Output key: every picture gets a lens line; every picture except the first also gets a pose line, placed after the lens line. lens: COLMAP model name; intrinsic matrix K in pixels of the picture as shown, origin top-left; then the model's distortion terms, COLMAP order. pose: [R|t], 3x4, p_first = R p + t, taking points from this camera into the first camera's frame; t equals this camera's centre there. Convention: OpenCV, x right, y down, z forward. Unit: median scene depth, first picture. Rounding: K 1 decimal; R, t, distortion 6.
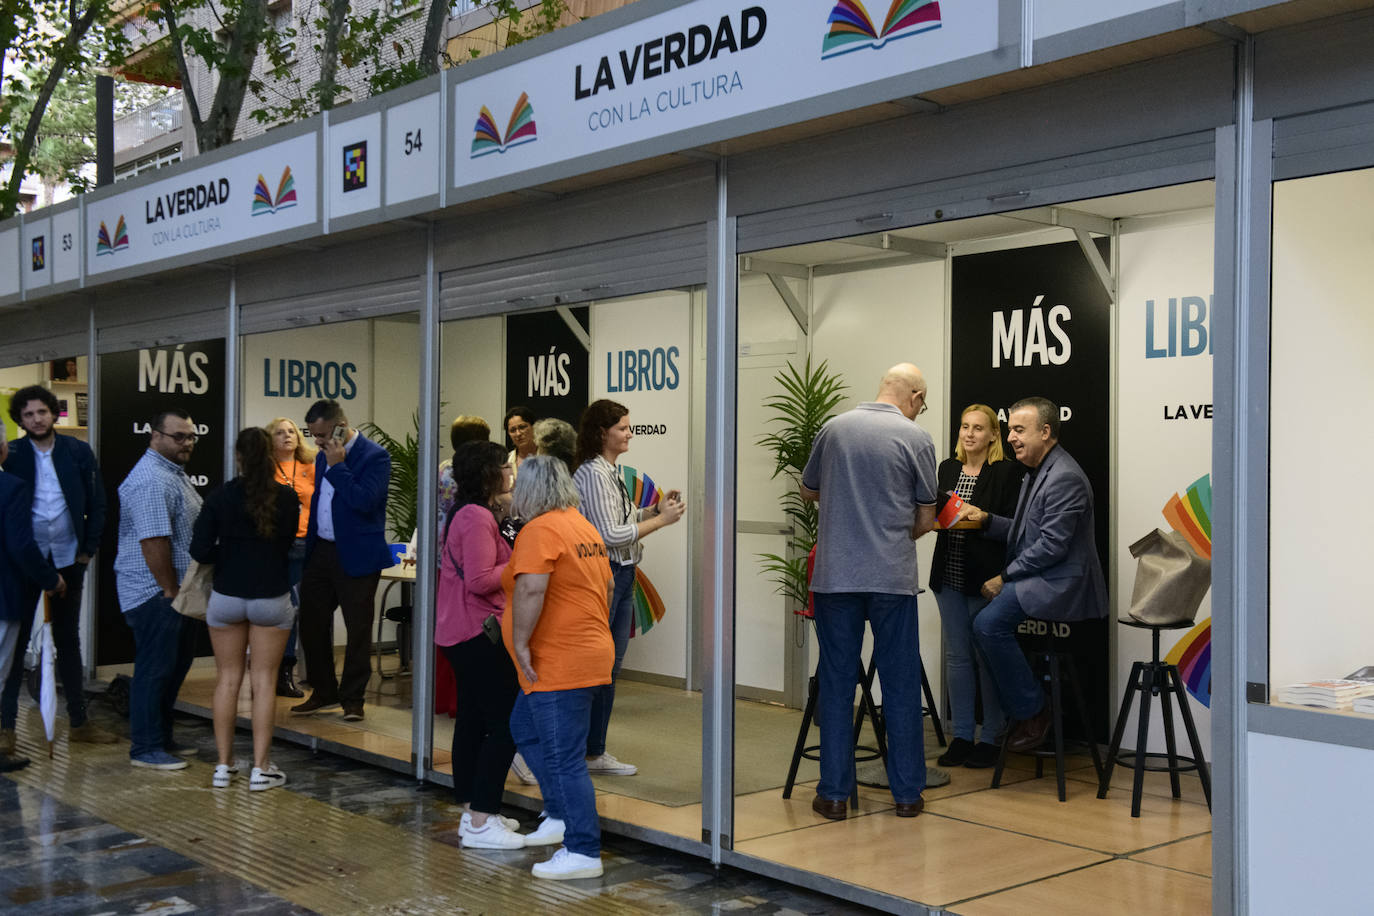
lens RADIAL K [[1515.6, 0, 700.7], [0, 1515.6, 454.2], [0, 0, 1]] dist [0.064325, 0.004641]
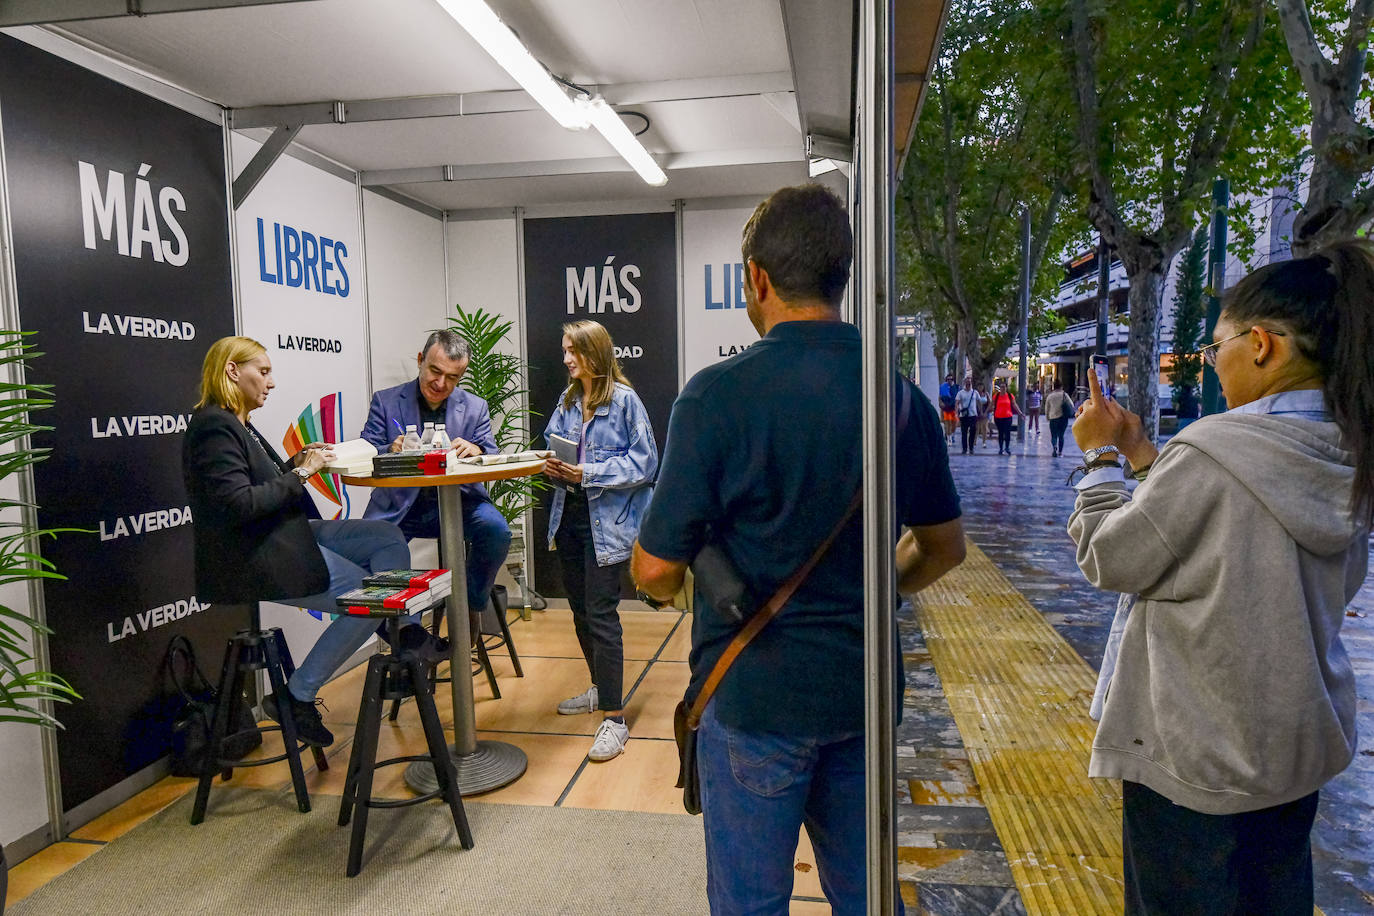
lens RADIAL K [[877.3, 0, 690.1], [0, 877.3, 468.6], [0, 0, 1]] dist [0.008708, 0.002166]
pose [[-0.628374, -0.063479, 0.775317, -0.294893], [0.003702, 0.996410, 0.084582, 0.006975], [-0.777903, 0.056019, -0.625883, 1.133350]]
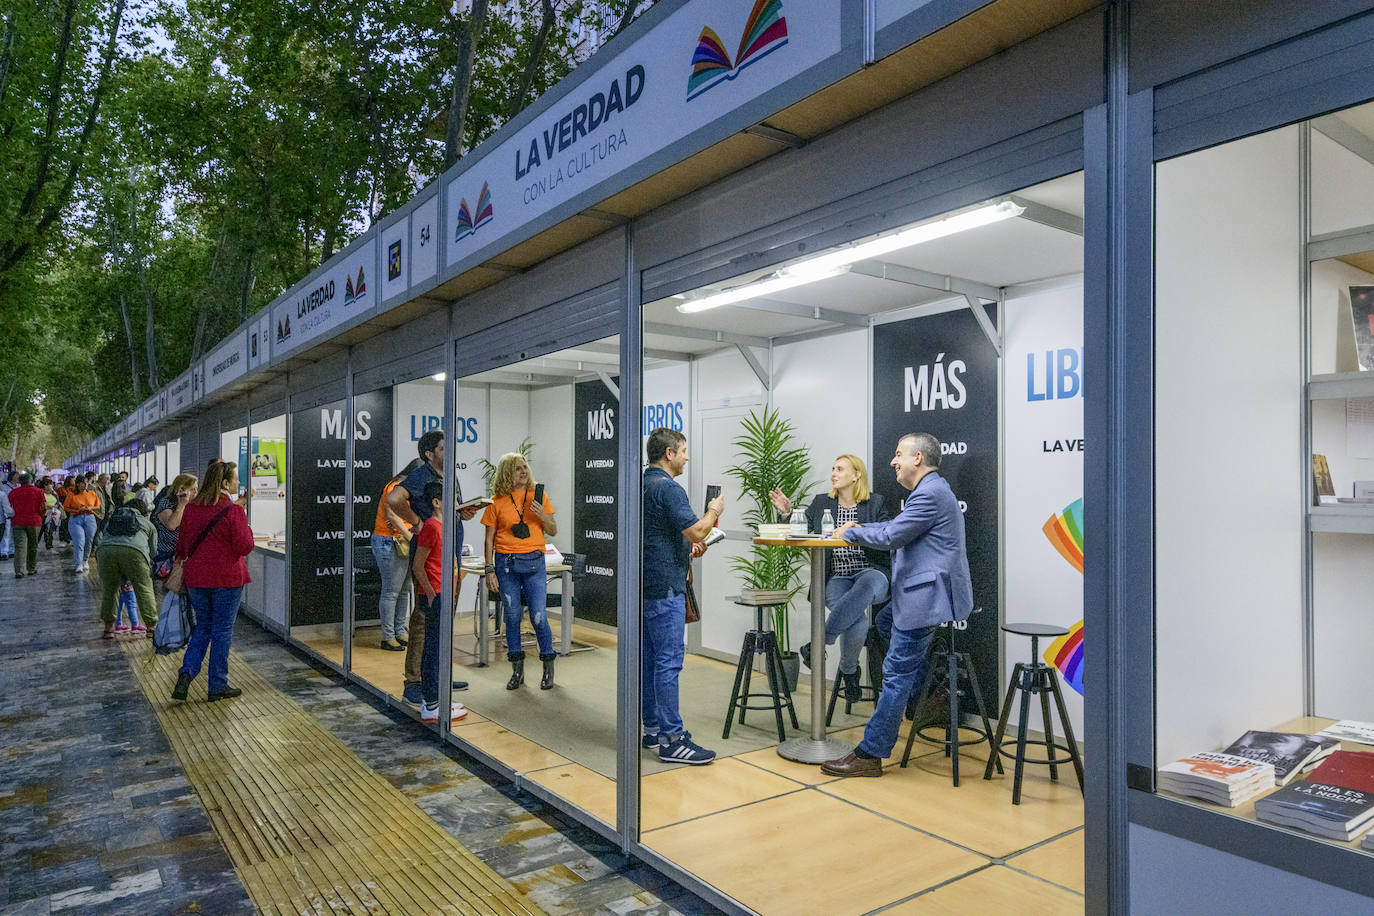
lens RADIAL K [[884.8, 0, 689.6], [0, 884.8, 470.1], [0, 0, 1]] dist [0.005236, 0.001395]
pose [[0.995301, -0.004598, -0.096720, 0.092954], [0.003928, 0.999967, -0.007118, -0.004717], [0.096749, 0.006704, 0.995286, 0.275971]]
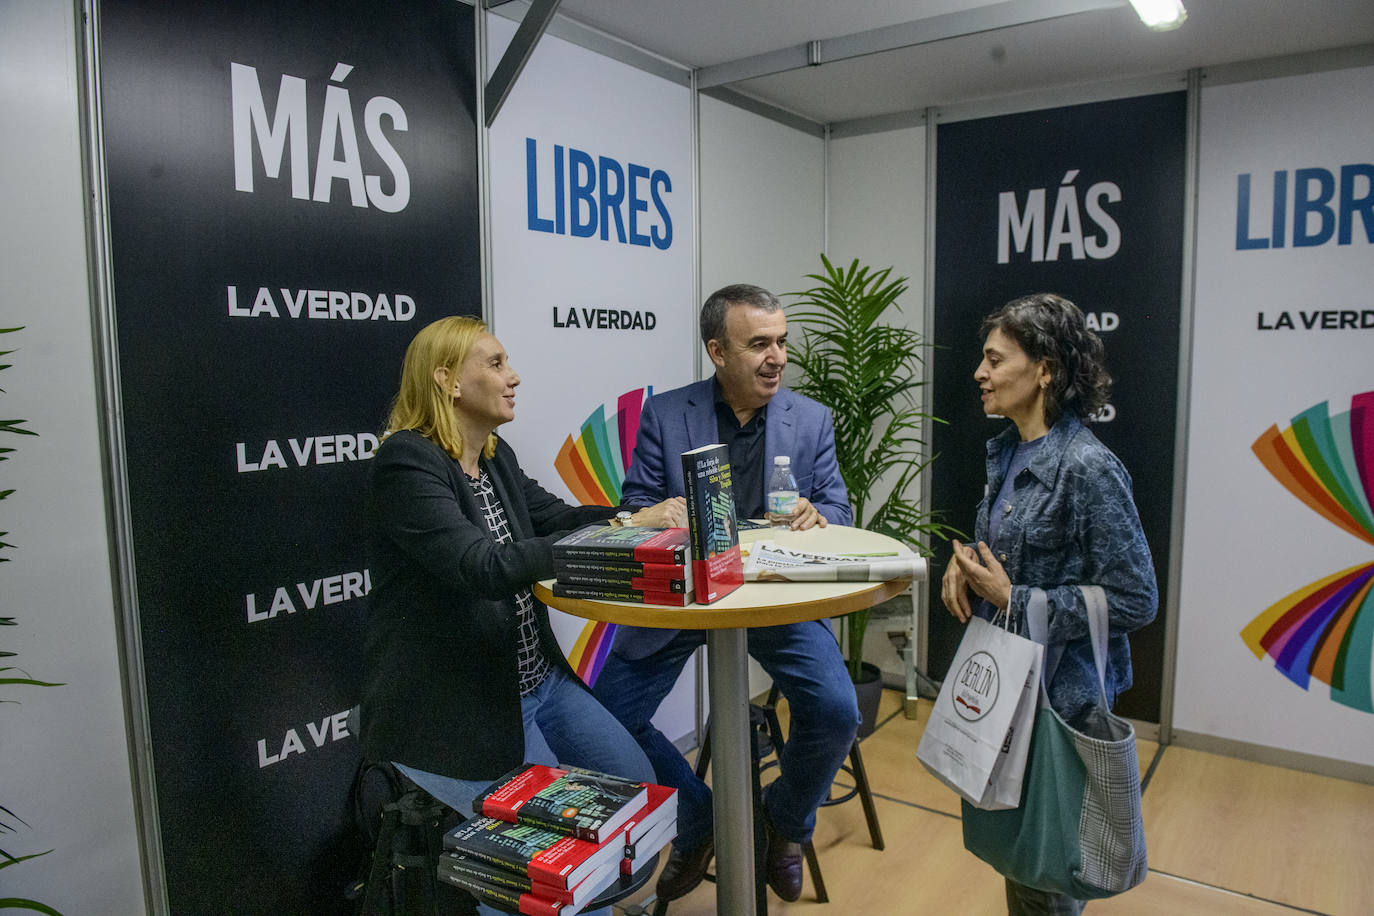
lens RADIAL K [[928.3, 0, 701.4], [0, 928.3, 459.6], [0, 0, 1]] dist [-0.054983, -0.002051]
pose [[-0.217891, -0.111270, 0.969609, -0.109326], [-0.003582, 0.993564, 0.113214, -0.011057], [-0.975967, 0.021195, -0.216887, 1.010420]]
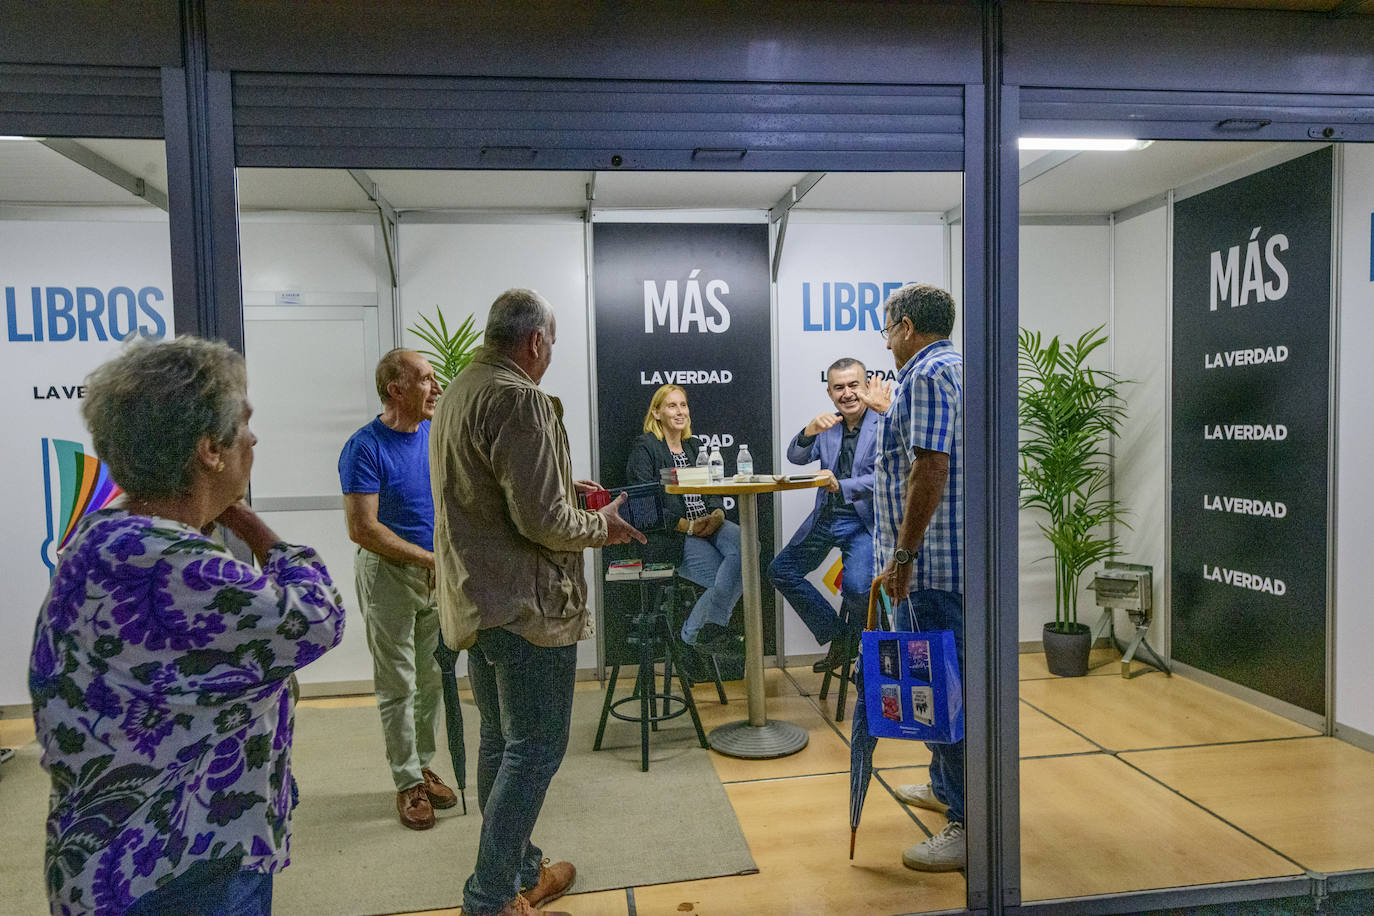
lens RADIAL K [[884.8, 0, 689.6], [0, 884.8, 470.1], [0, 0, 1]] dist [0.005236, 0.001395]
pose [[0.559151, -0.059723, 0.826912, -0.339455], [0.018190, 0.998046, 0.059783, 0.003099], [-0.828866, -0.018386, 0.559145, 0.679599]]
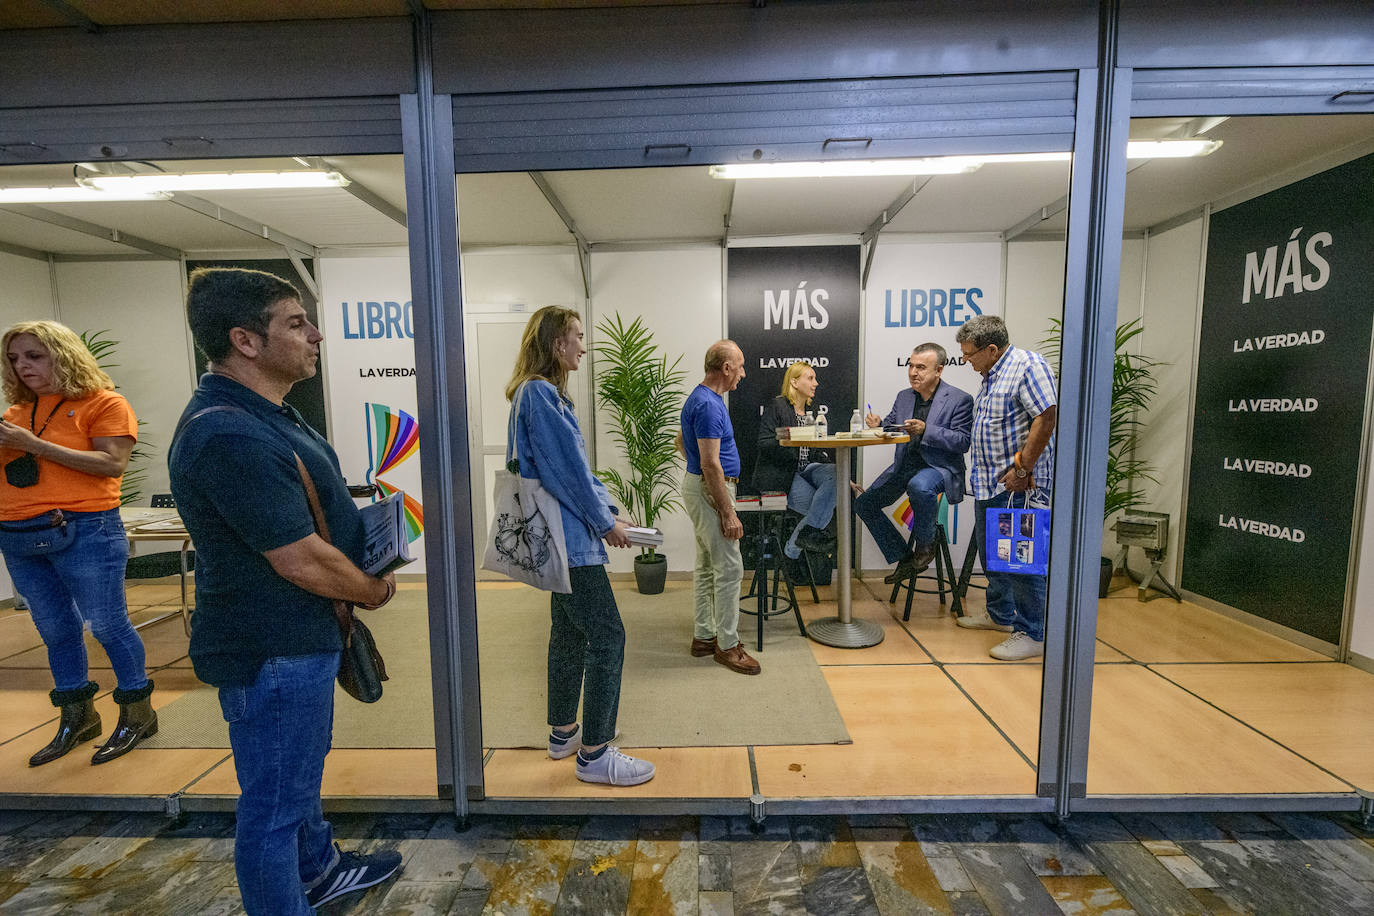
lens RADIAL K [[574.0, 0, 690.8], [0, 574.0, 470.8], [0, 0, 1]] dist [0.001373, -0.003353]
pose [[0.683010, -0.089906, 0.724855, -0.291011], [0.009808, 0.993435, 0.113976, 0.015346], [-0.730343, -0.070737, 0.679408, 0.727836]]
